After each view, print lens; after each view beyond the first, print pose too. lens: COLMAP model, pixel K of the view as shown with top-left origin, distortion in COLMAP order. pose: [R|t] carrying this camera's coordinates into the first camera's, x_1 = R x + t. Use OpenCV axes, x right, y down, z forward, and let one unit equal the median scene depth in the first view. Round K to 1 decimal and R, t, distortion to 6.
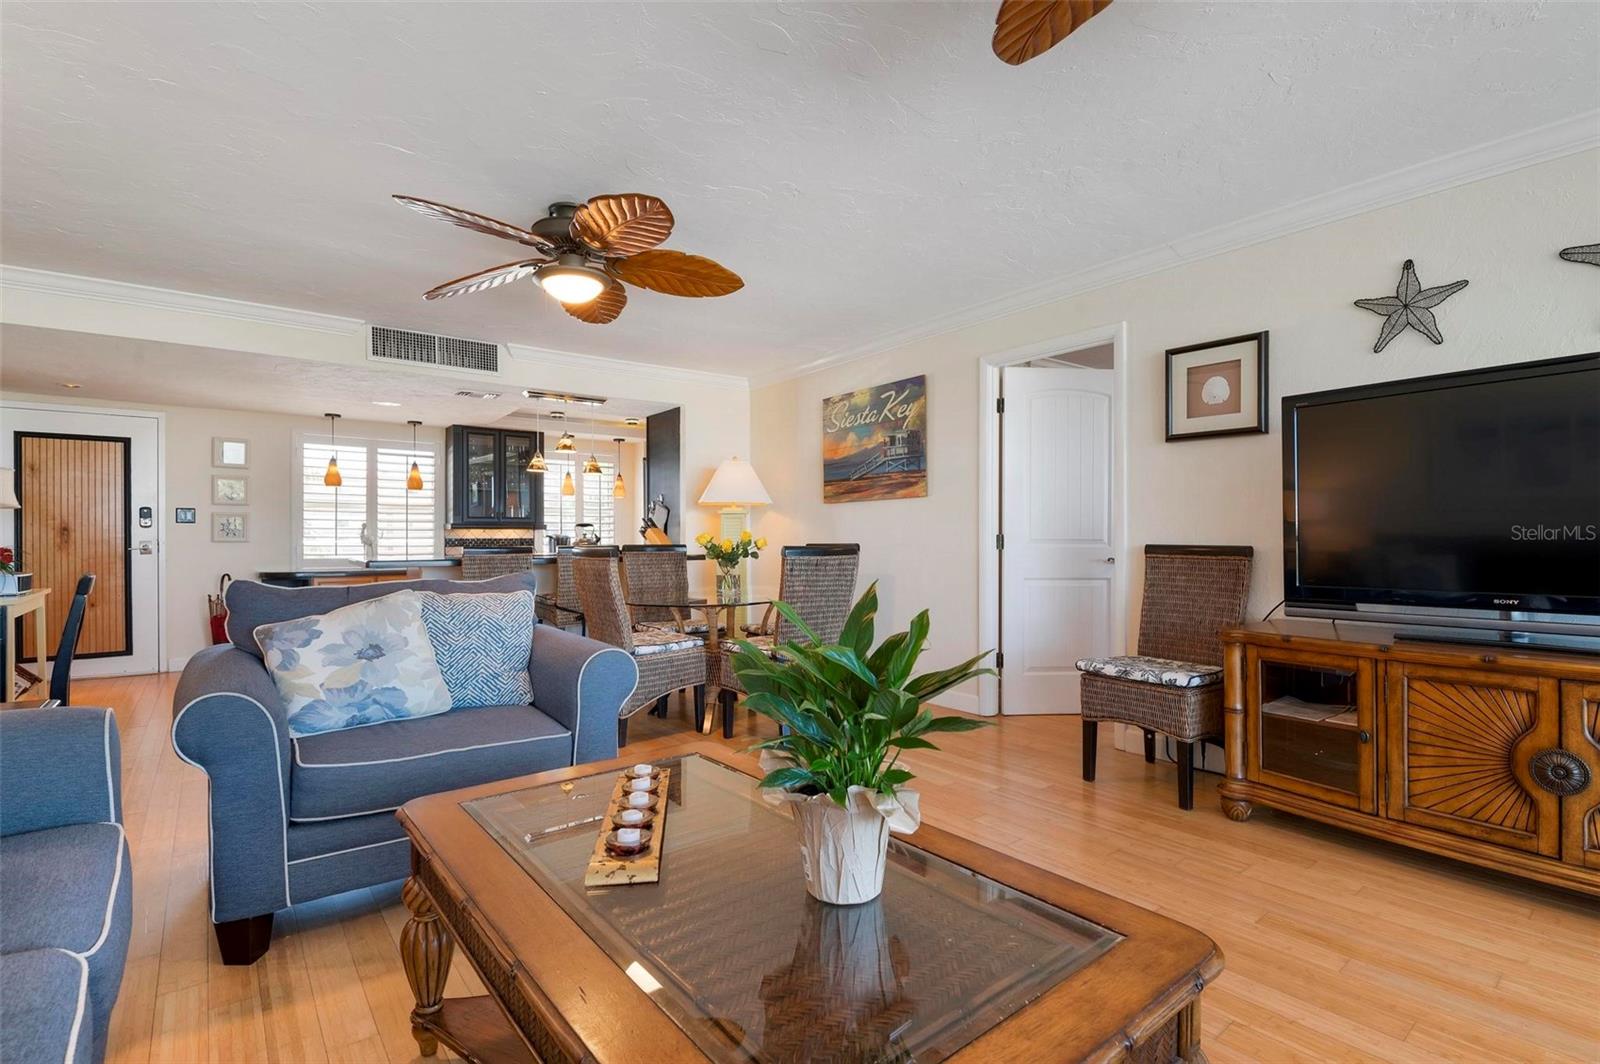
lens RADIAL K [[746.3, 0, 803.6], [0, 746.3, 536.5], [0, 0, 1]] dist [0.003298, -0.010037]
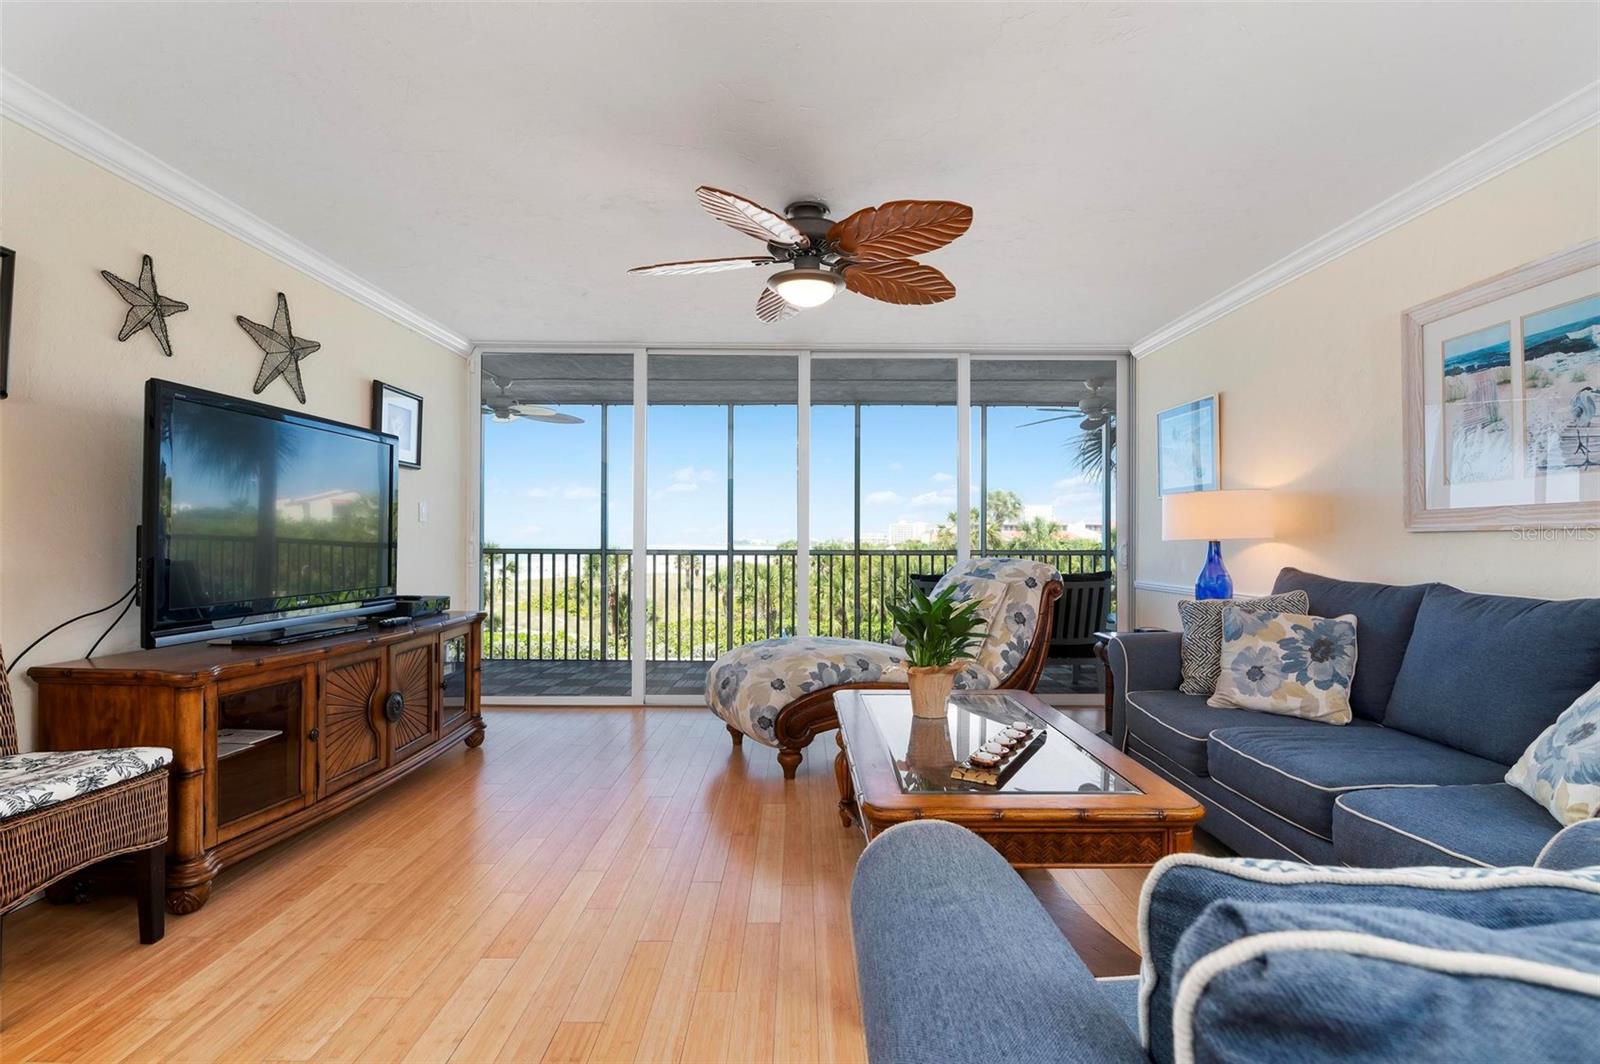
lens RADIAL K [[746.3, 0, 803.6], [0, 746.3, 536.5], [0, 0, 1]] dist [0.003298, -0.010037]
pose [[-0.786181, 0.005647, 0.617970, -0.224305], [-0.002727, 0.999917, -0.012607, -0.004059], [-0.617990, -0.011596, -0.786100, 0.660271]]
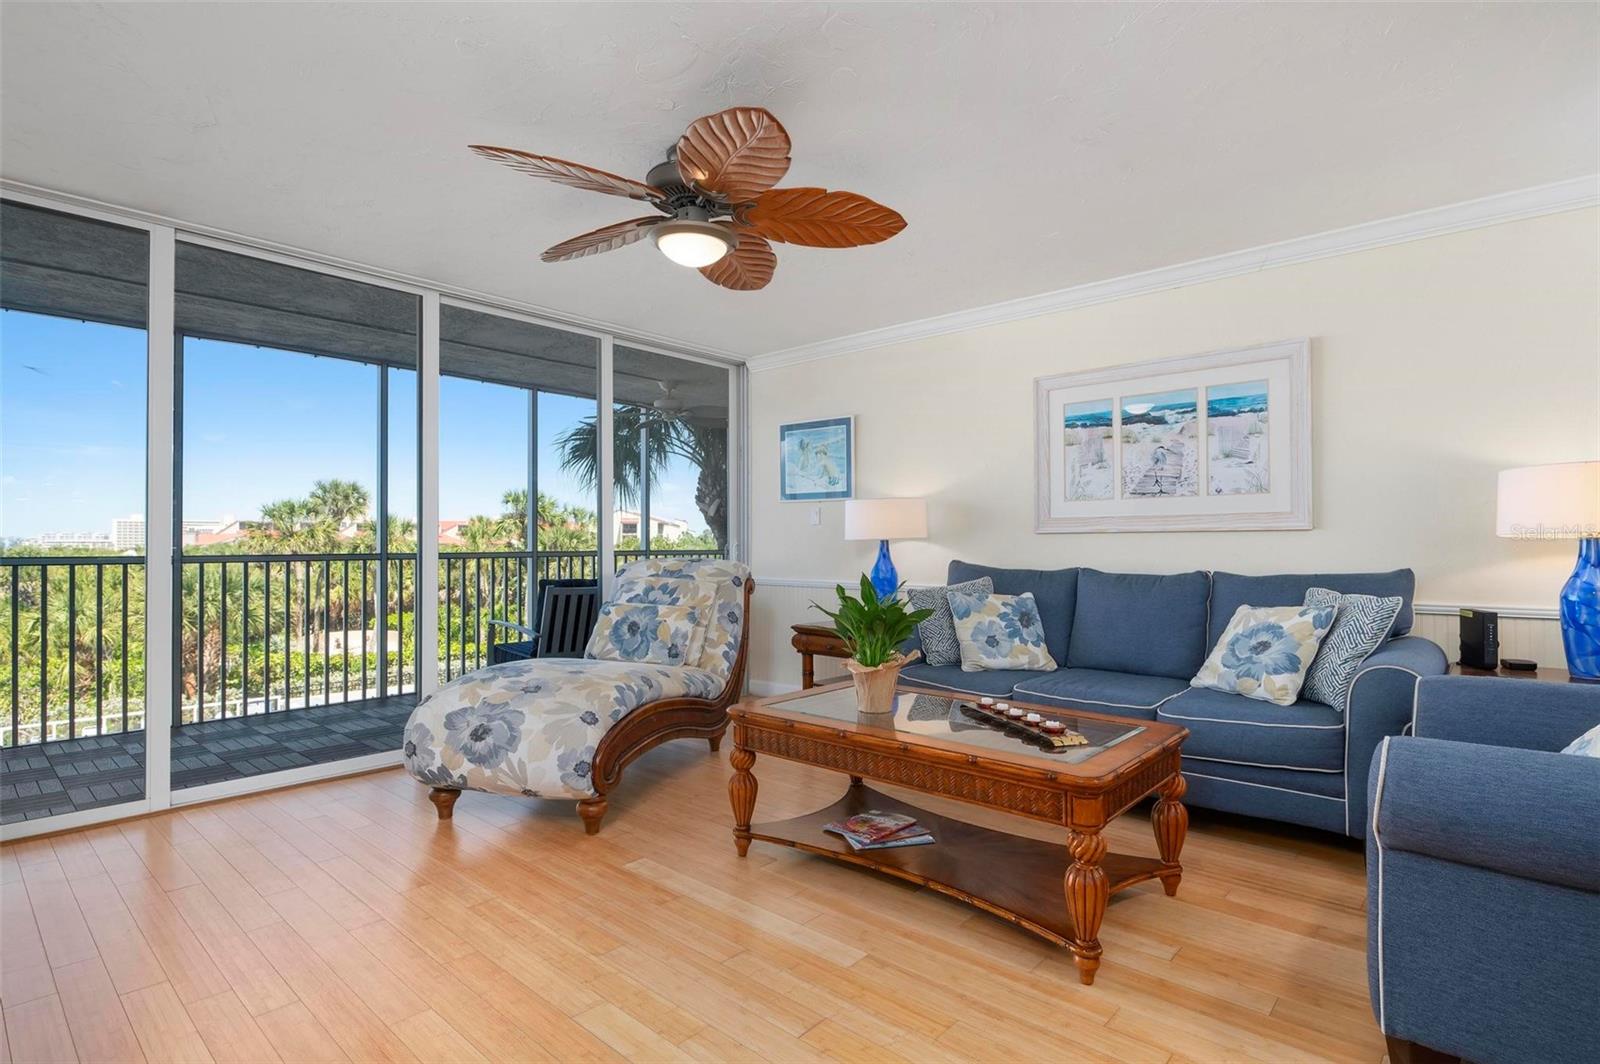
lens RADIAL K [[796.6, 0, 808.9], [0, 796.6, 536.1], [0, 0, 1]] dist [0.001386, -0.000282]
pose [[-0.984929, 0.003183, -0.172928, 0.145334], [0.005701, 0.999885, -0.014067, -0.001878], [0.172863, -0.014841, -0.984834, 0.738936]]
